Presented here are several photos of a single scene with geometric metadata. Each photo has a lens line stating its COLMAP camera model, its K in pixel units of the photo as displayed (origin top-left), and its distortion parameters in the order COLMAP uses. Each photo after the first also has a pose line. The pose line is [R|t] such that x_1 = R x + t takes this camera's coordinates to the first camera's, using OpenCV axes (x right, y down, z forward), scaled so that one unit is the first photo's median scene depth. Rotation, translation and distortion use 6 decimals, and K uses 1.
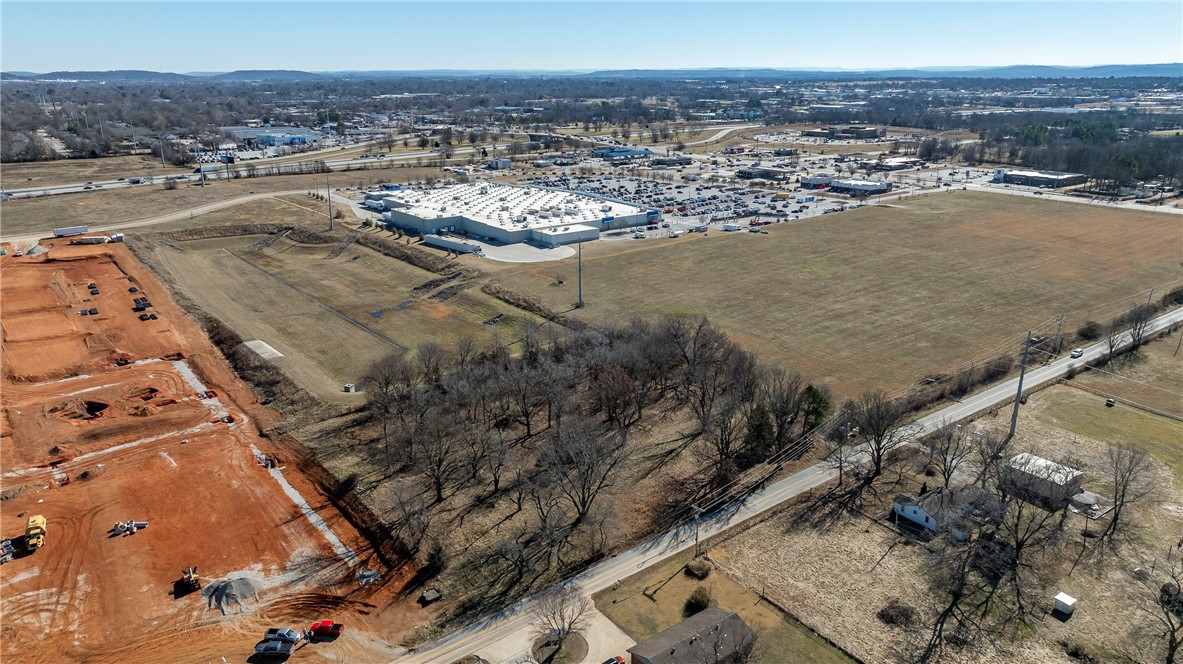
lens RADIAL K [[853.9, 0, 587.8], [0, 853.9, 333.7], [0, 0, 1]] dist [-0.010124, 0.004474]
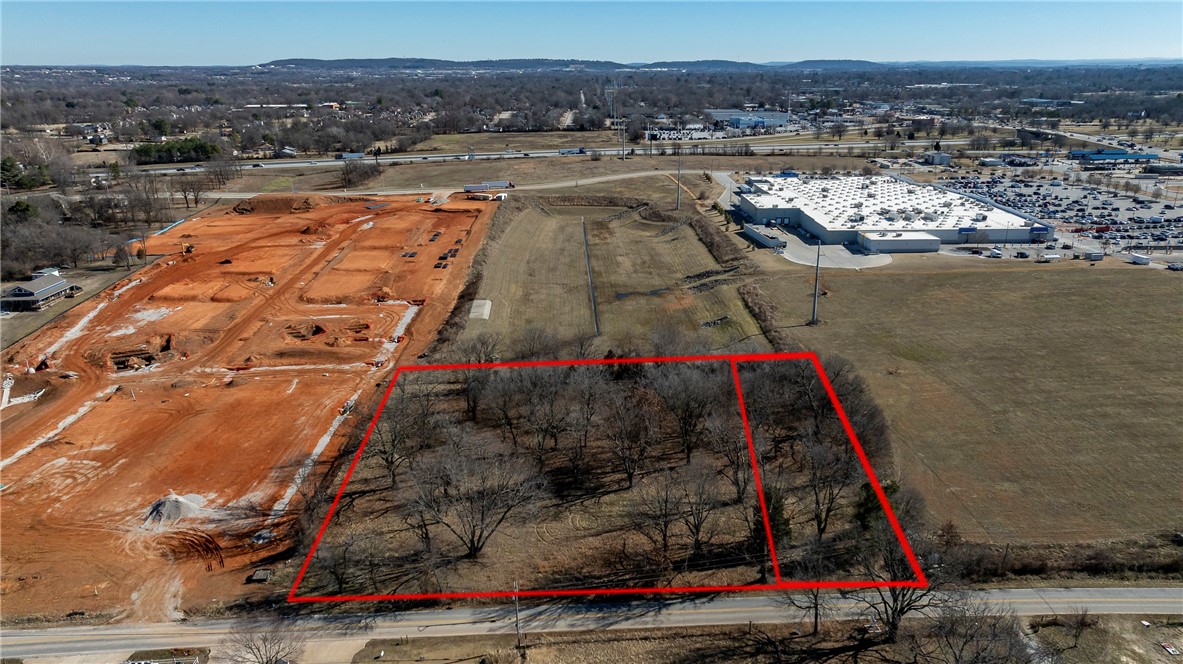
lens RADIAL K [[834.4, 0, 586.7], [0, 834.4, 330.5], [0, 0, 1]] dist [-0.009044, 0.007055]
pose [[0.807047, 0.180281, -0.562294, 0.303632], [-0.172755, 0.982676, 0.067111, -0.046646], [0.564651, 0.042977, 0.824210, 0.217709]]
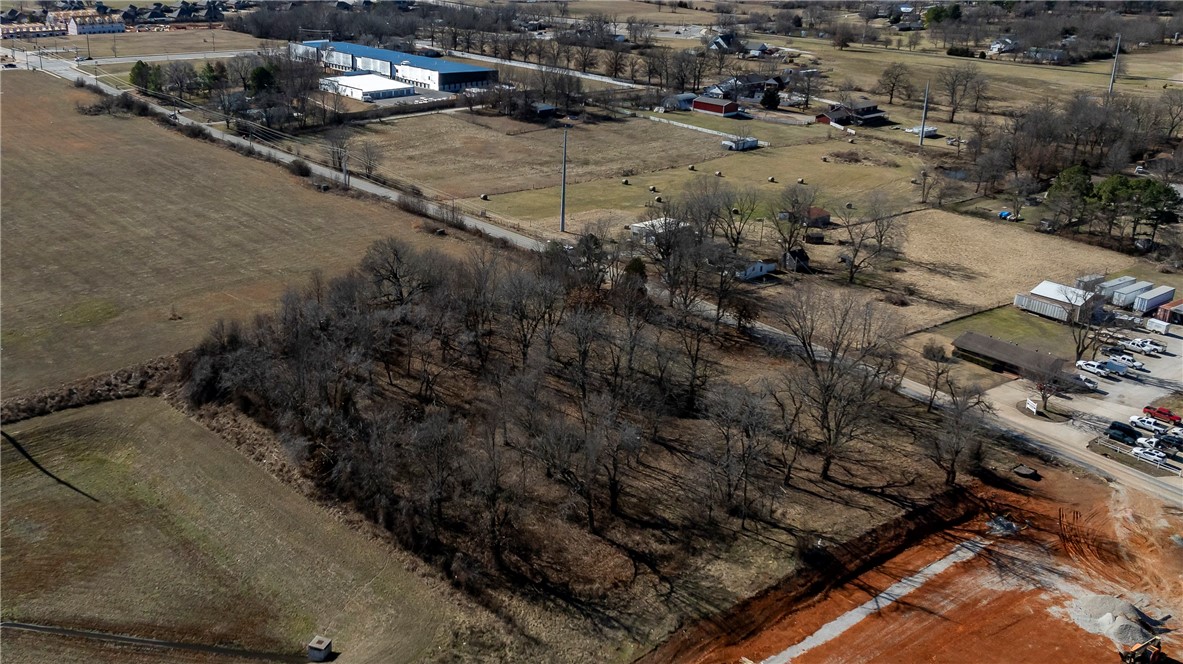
lens RADIAL K [[1122.4, 0, 498.2], [0, 1122.4, 332.5], [0, 0, 1]] dist [-0.006351, 0.004787]
pose [[-0.014718, -0.353569, 0.935293, -0.631457], [0.291488, 0.893248, 0.342262, -0.199726], [-0.956461, 0.277664, 0.089914, 0.712160]]
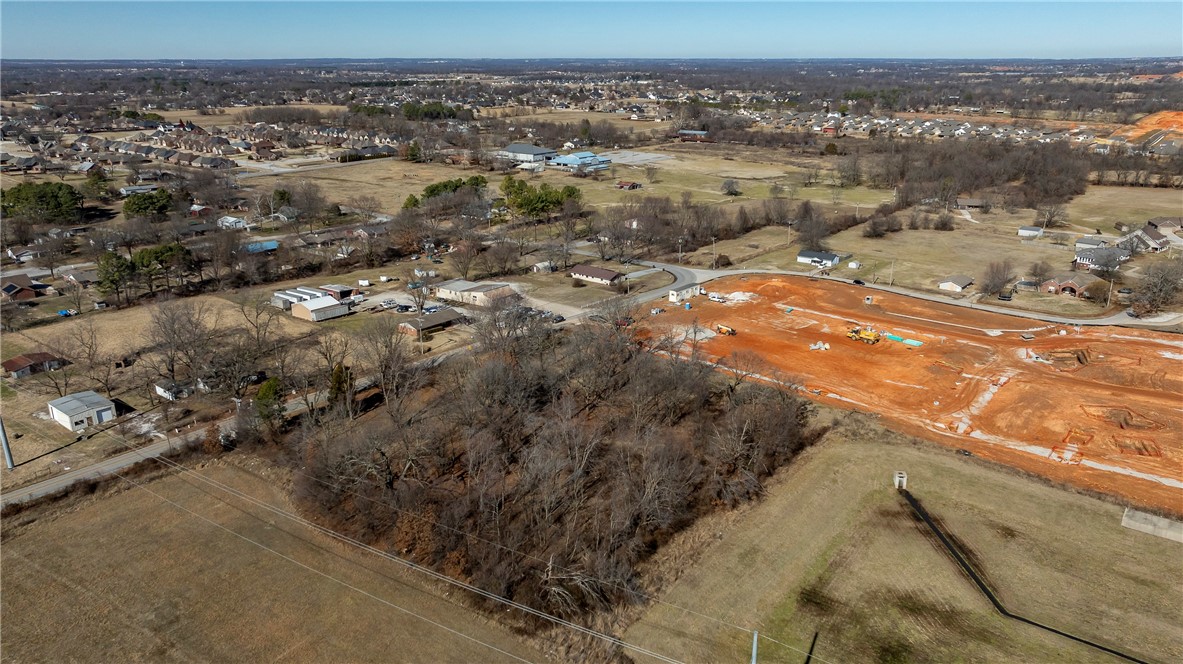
lens RADIAL K [[853.9, 0, 587.8], [0, 853.9, 333.7], [0, 0, 1]] dist [-0.010124, 0.004474]
pose [[-0.971710, 0.077402, -0.223133, 0.097182], [-0.065305, 0.819881, 0.568797, -0.352218], [0.226969, 0.567277, -0.791632, 1.227380]]
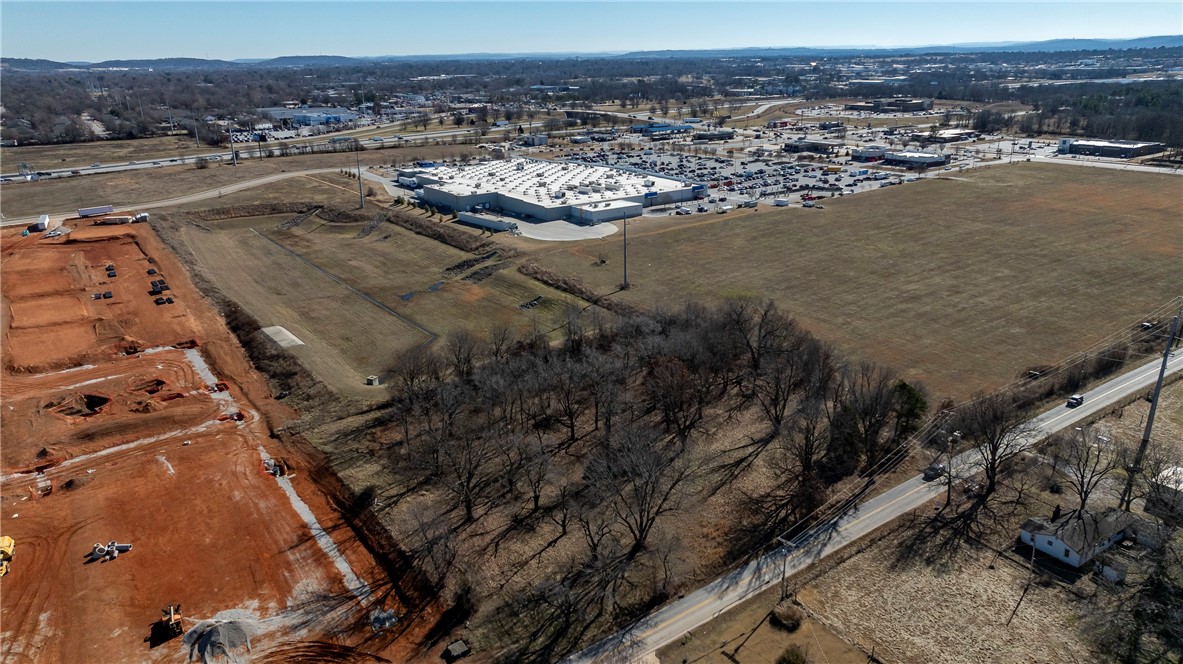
lens RADIAL K [[834.4, 0, 586.7], [0, 834.4, 330.5], [0, 0, 1]] dist [-0.009044, 0.007055]
pose [[0.999117, -0.001145, -0.041991, -0.014152], [0.002087, 0.999747, 0.022393, -0.007094], [0.041954, -0.022461, 0.998867, 0.112790]]
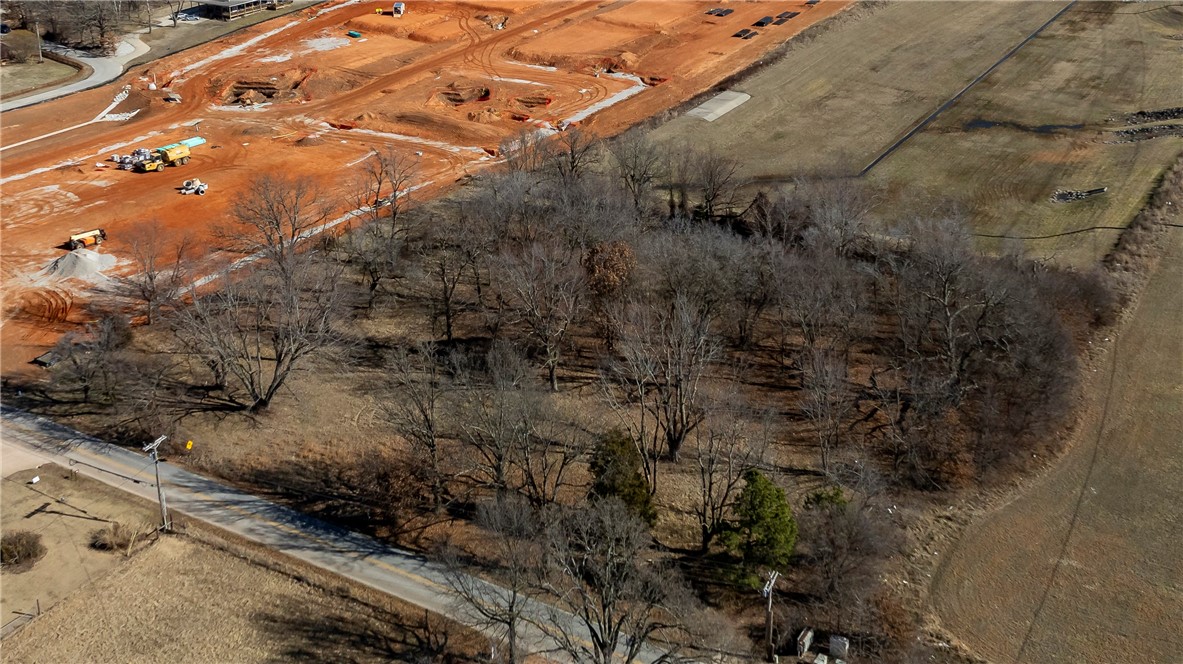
lens RADIAL K [[1282.7, 0, 577.3], [0, 1282.7, 330.4], [0, 0, 1]] dist [-0.006529, -0.000554]
pose [[0.358046, 0.409251, -0.839236, 0.477360], [-0.281549, 0.904309, 0.320866, -0.109356], [0.890244, 0.121401, 0.439008, 0.472001]]
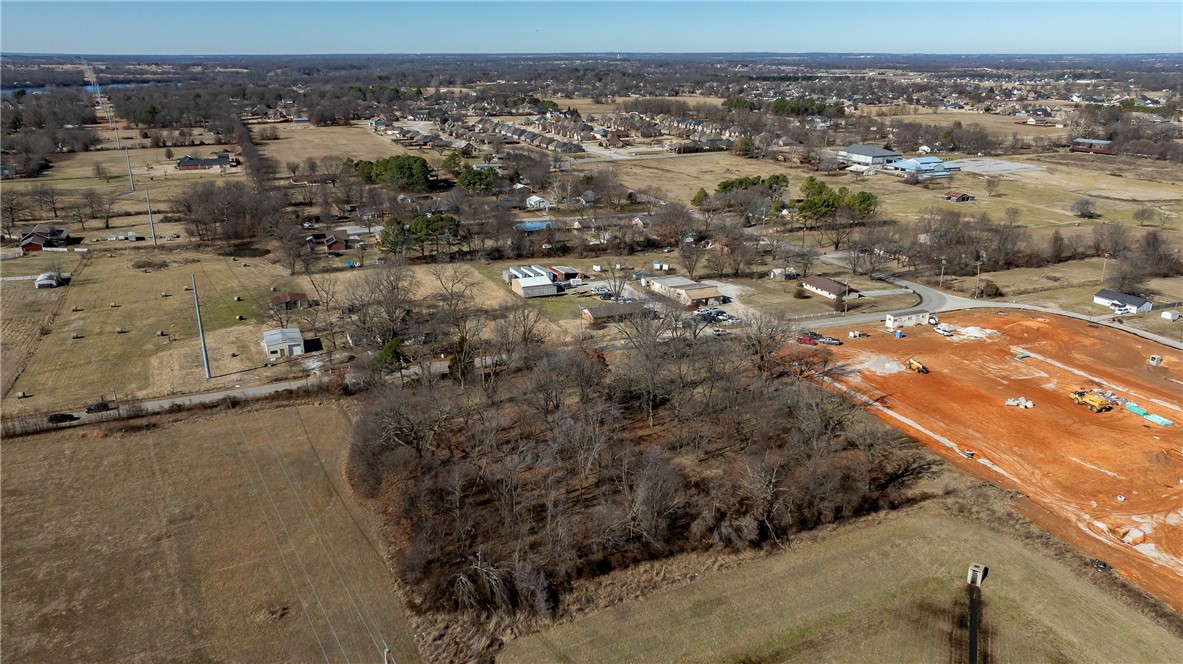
lens RADIAL K [[853.9, 0, 587.8], [0, 853.9, 333.7], [0, 0, 1]] dist [-0.010124, 0.004474]
pose [[-0.974009, -0.069756, 0.215500, -0.119551], [0.068314, 0.816633, 0.573101, -0.349497], [-0.215962, 0.572927, -0.790642, 1.216488]]
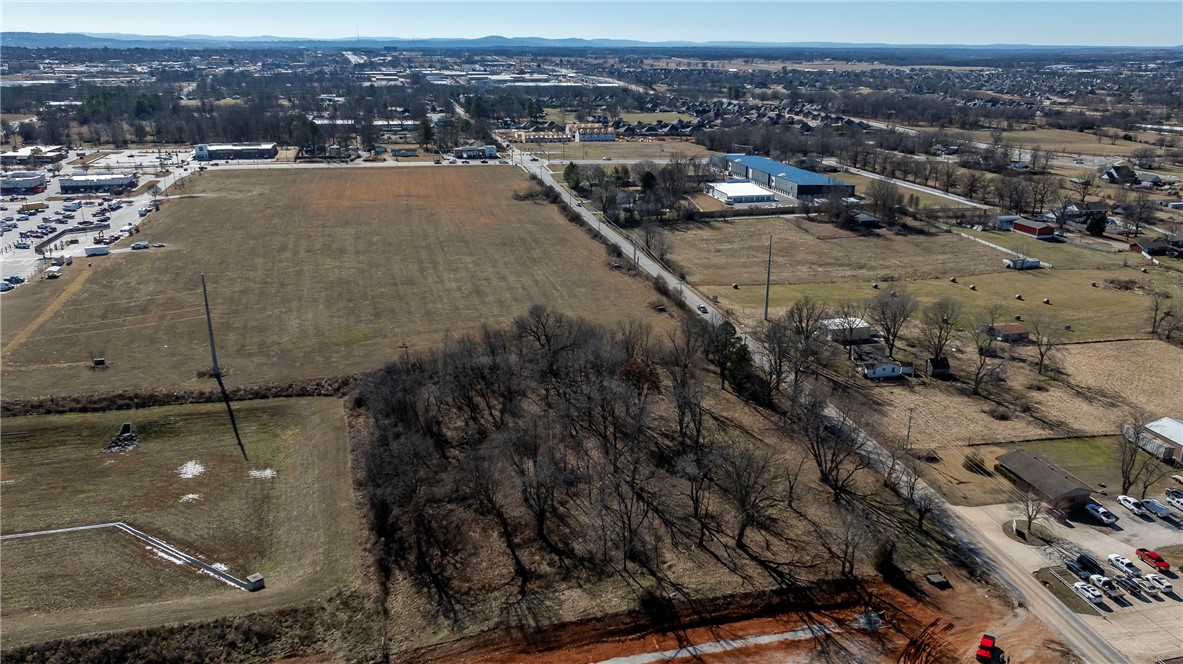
lens RADIAL K [[939.1, 0, 640.2], [0, 939.1, 334.1], [0, 0, 1]] dist [-0.005330, 0.002583]
pose [[0.374221, -0.270322, 0.887065, -0.595475], [0.268090, 0.947261, 0.175568, -0.113945], [-0.887742, 0.172112, 0.426956, 0.412594]]
